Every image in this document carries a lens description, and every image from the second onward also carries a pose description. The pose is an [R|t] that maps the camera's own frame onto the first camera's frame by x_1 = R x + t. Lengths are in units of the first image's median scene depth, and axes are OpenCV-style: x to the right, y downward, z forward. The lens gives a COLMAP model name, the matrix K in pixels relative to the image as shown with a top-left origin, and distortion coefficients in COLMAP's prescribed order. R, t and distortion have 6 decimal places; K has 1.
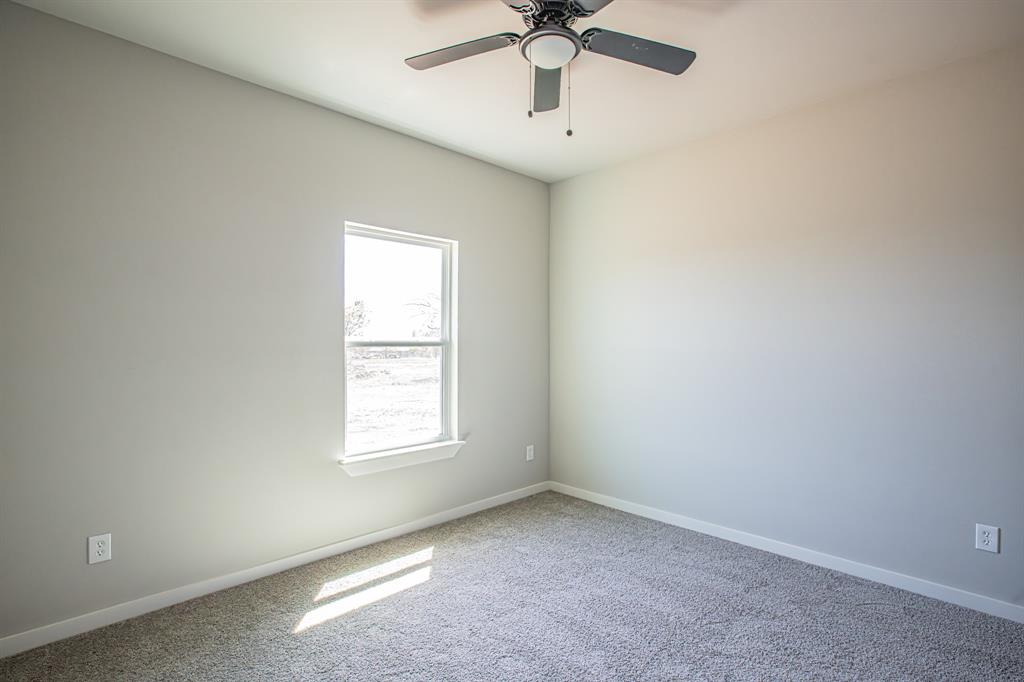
lens RADIAL K [[466.5, 0, 517.5], [0, 466.5, 341.8], [0, 0, 1]] dist [-0.066550, 0.021993]
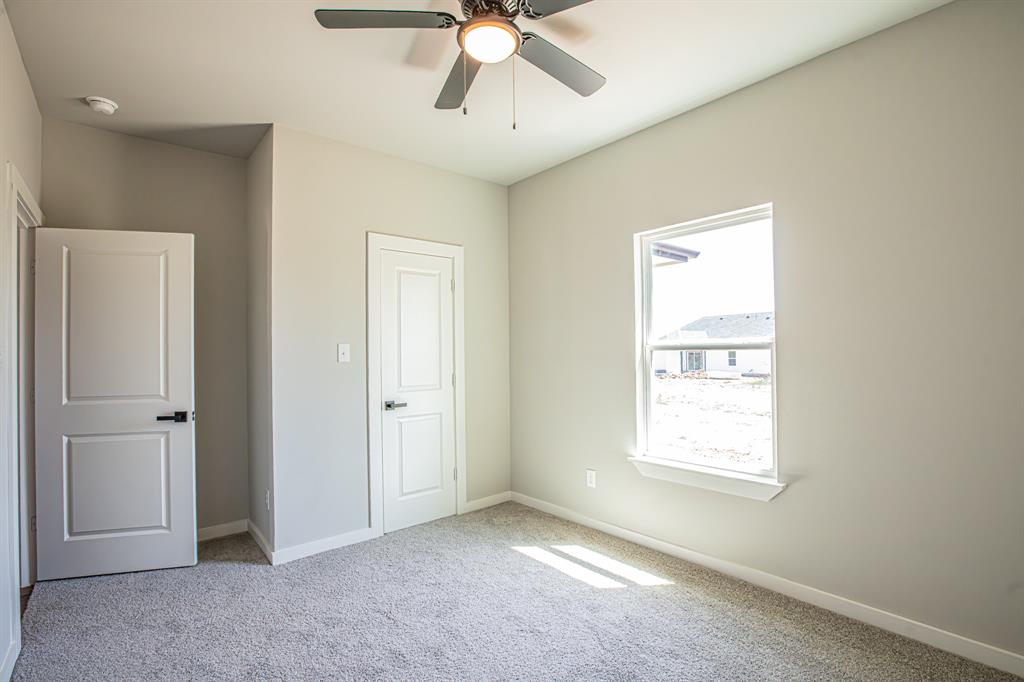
lens RADIAL K [[466.5, 0, 517.5], [0, 466.5, 341.8], [0, 0, 1]] dist [-0.066550, 0.021993]
pose [[-0.002105, -0.017864, -0.999838, 0.802326], [-0.012062, 0.999768, -0.017837, 0.016978], [0.999925, 0.012023, -0.002320, 0.836018]]
